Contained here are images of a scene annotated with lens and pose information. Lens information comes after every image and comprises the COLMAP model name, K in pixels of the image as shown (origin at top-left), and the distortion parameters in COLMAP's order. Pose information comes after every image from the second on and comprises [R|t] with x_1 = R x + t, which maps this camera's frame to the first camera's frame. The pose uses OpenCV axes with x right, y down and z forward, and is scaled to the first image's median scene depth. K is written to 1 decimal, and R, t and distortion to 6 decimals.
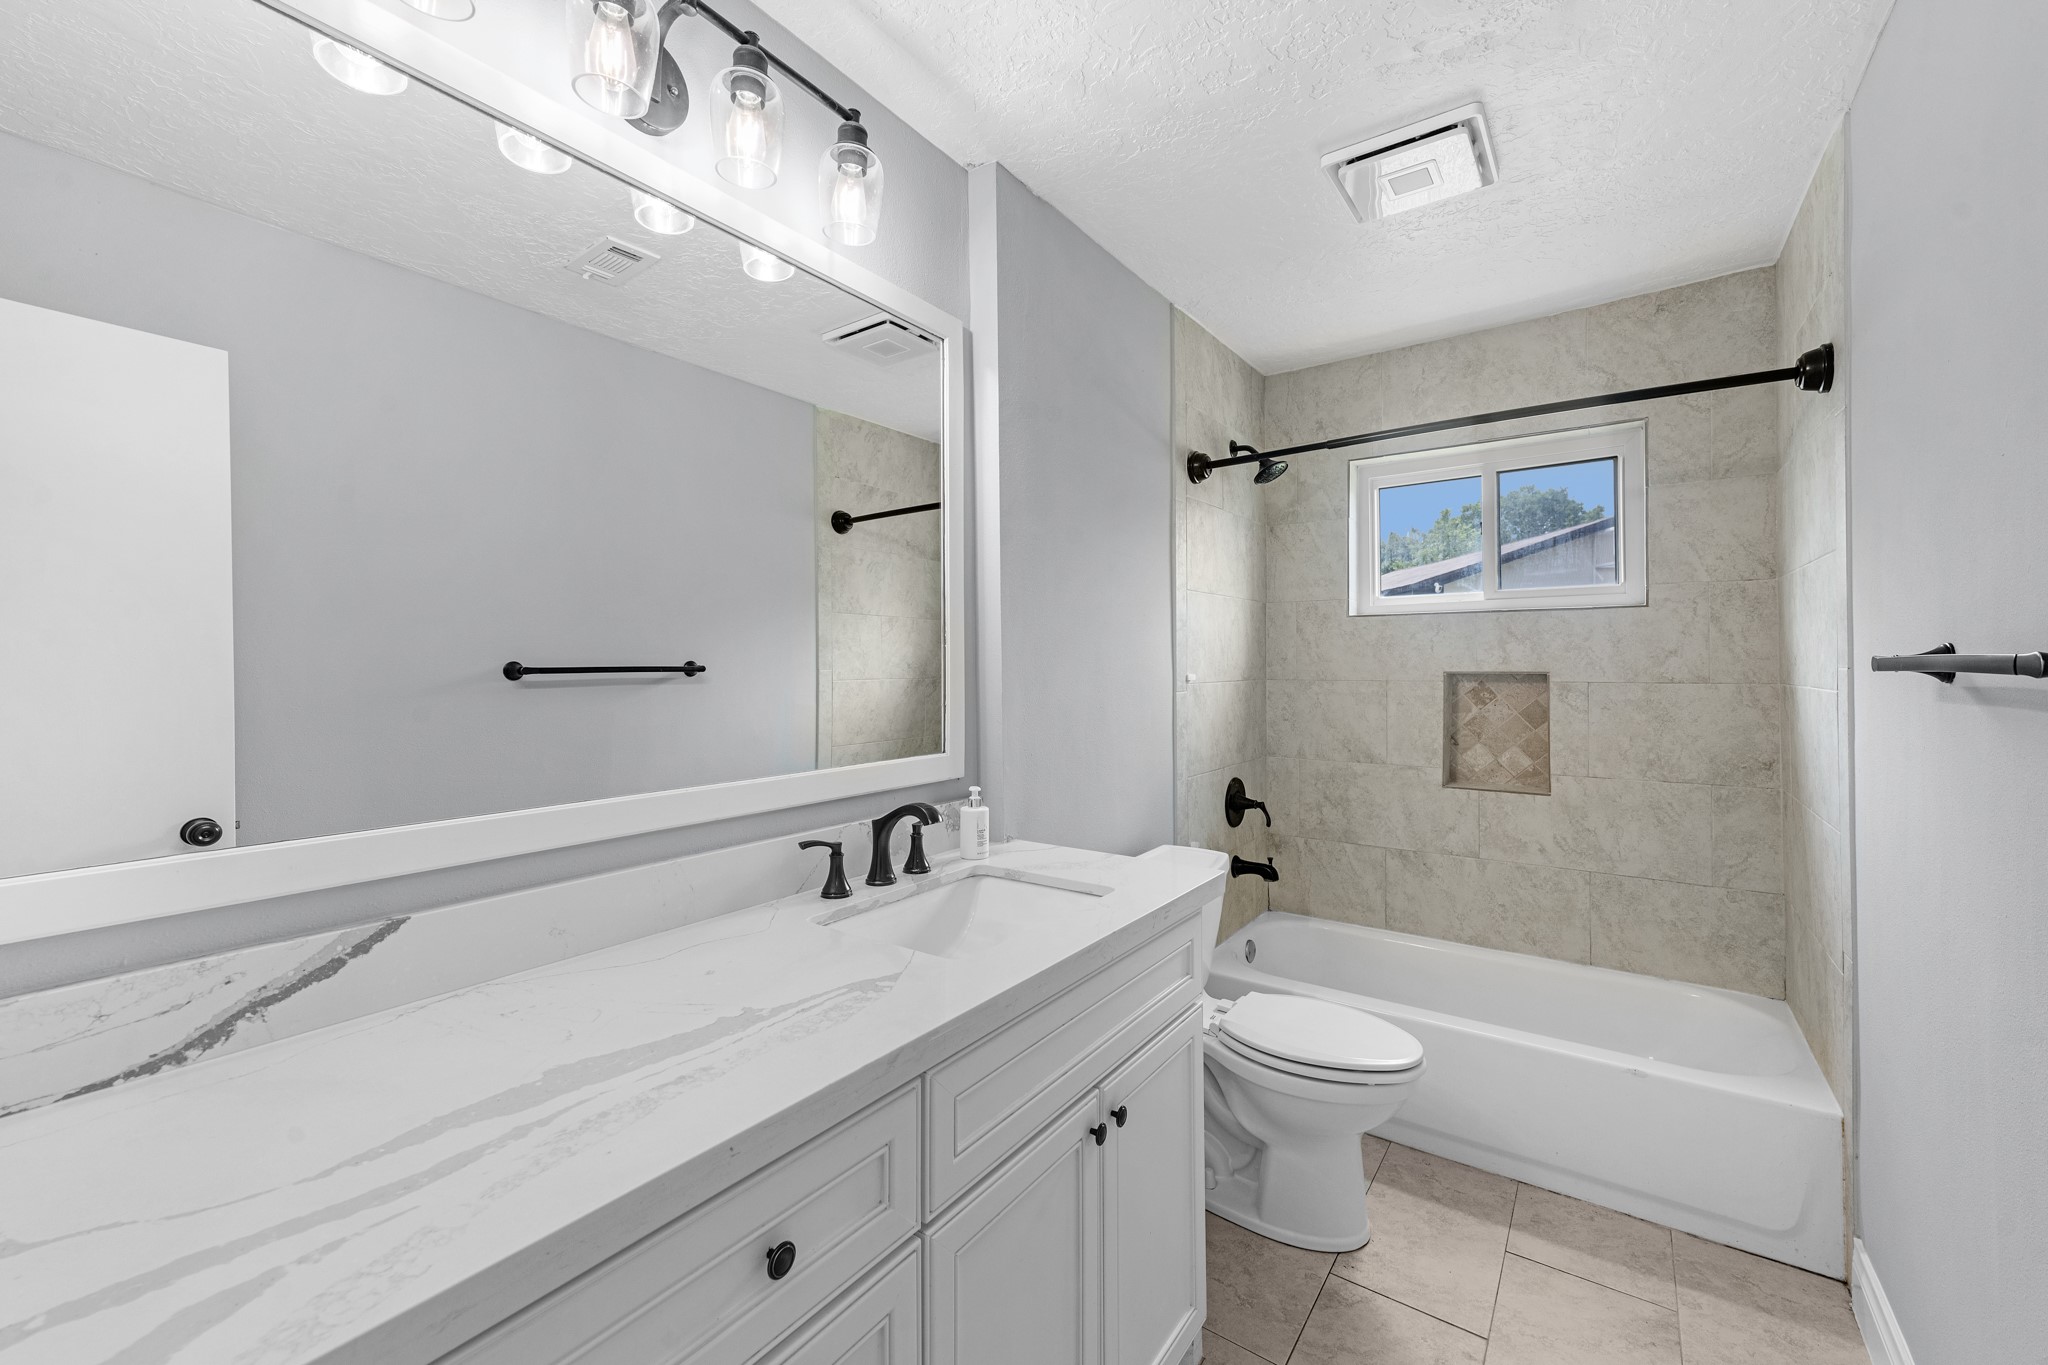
lens RADIAL K [[826.8, 0, 1015.0], [0, 826.8, 670.4], [0, 0, 1]] dist [0.006810, -0.001371]
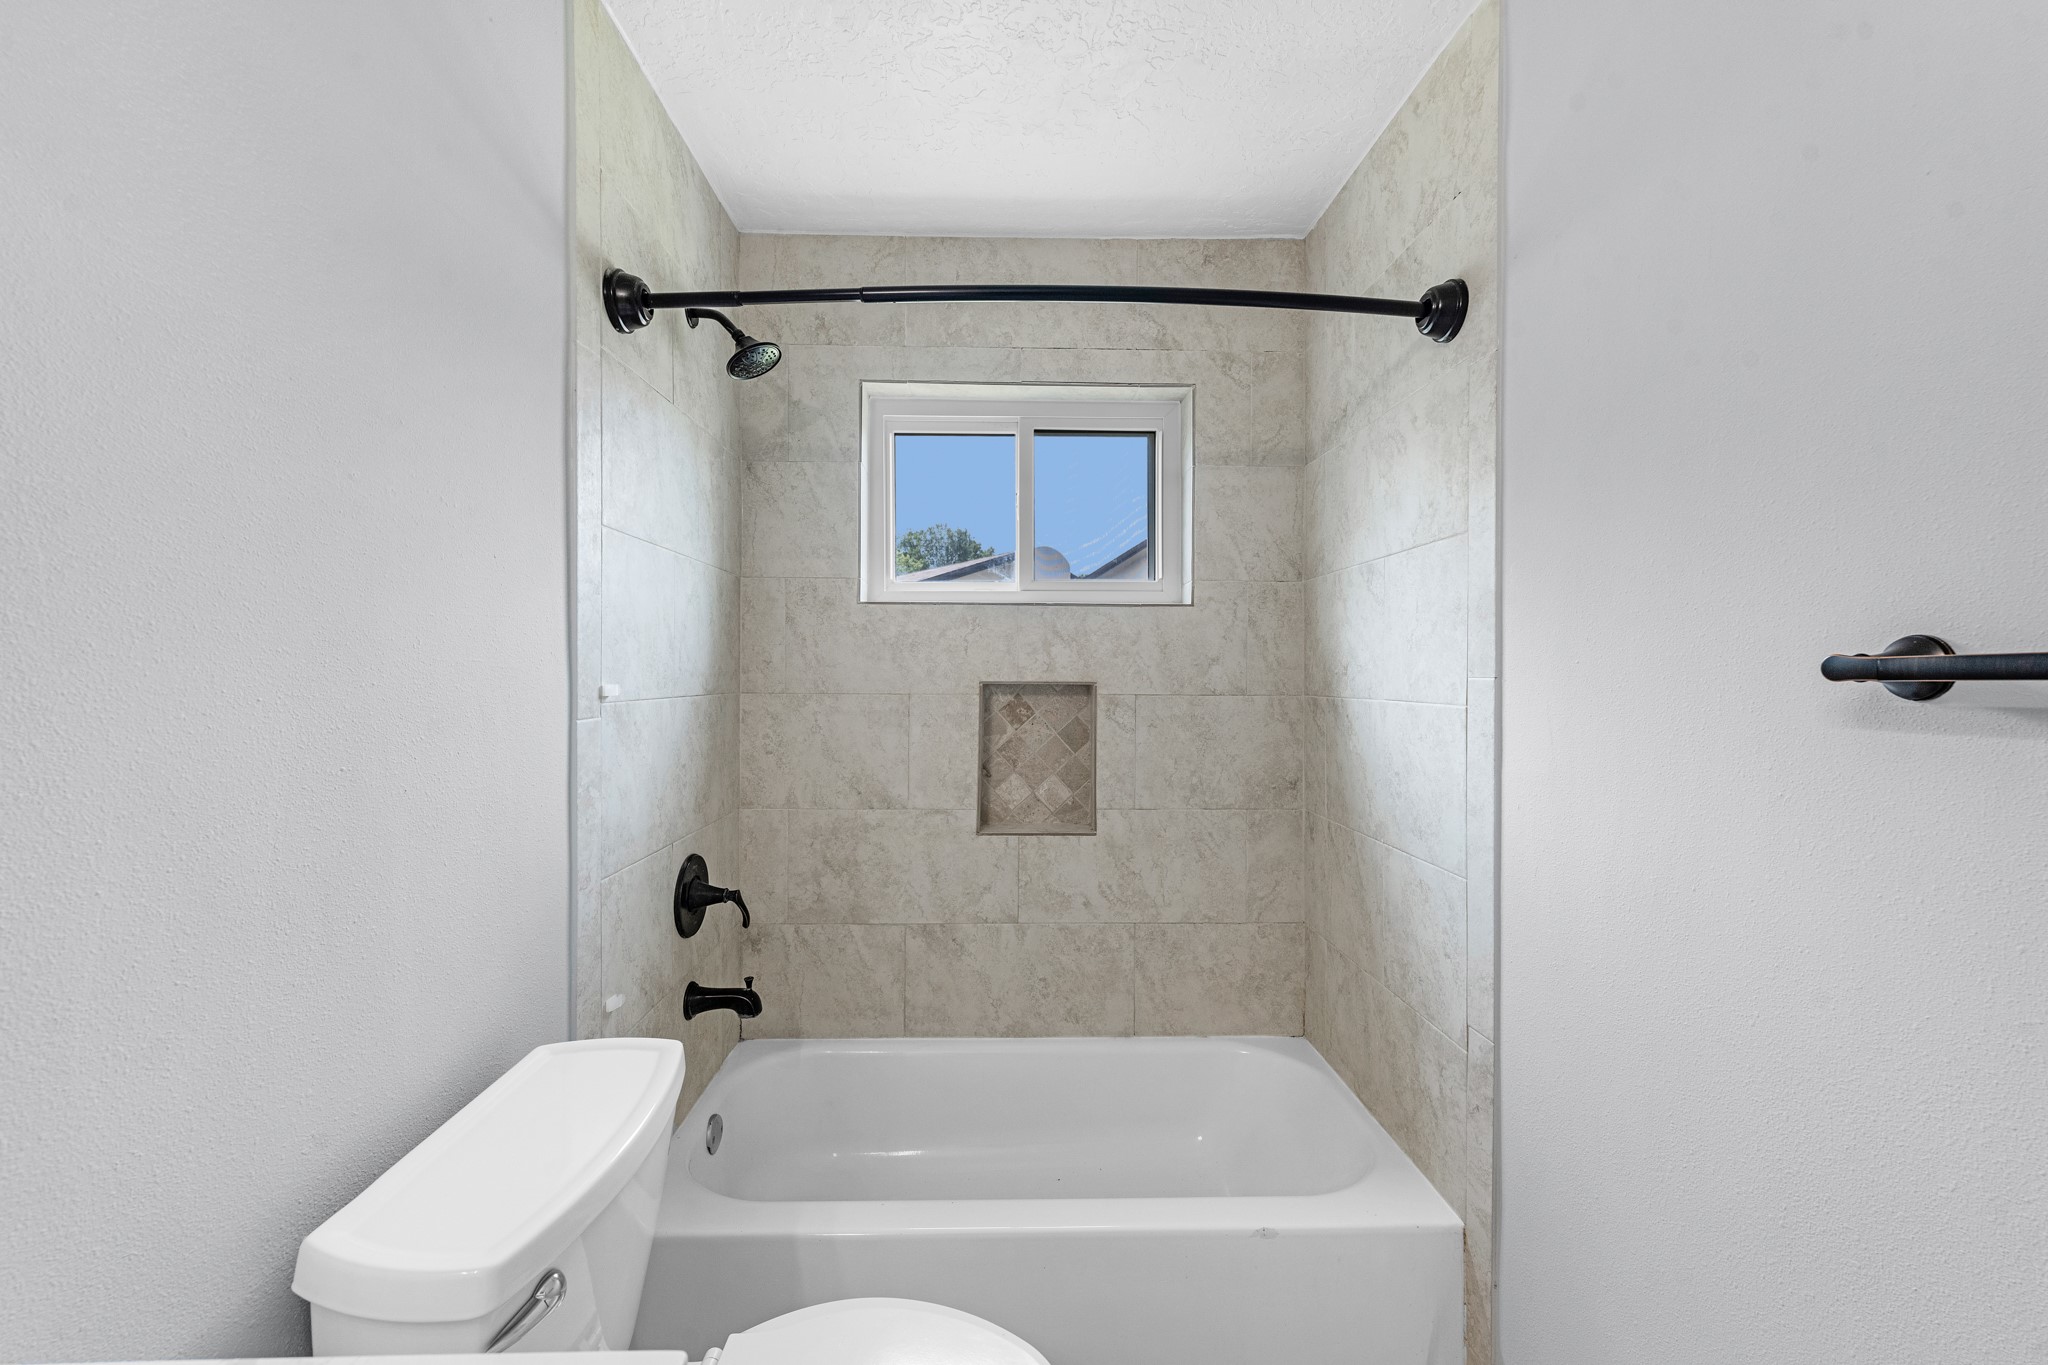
lens RADIAL K [[826.8, 0, 1017.4], [0, 826.8, 675.7], [0, 0, 1]] dist [0.006810, -0.001371]
pose [[0.798061, 0.006951, 0.602537, 0.096582], [-0.003356, 0.999969, -0.007091, 0.001529], [-0.602567, 0.003637, 0.798060, 0.397824]]
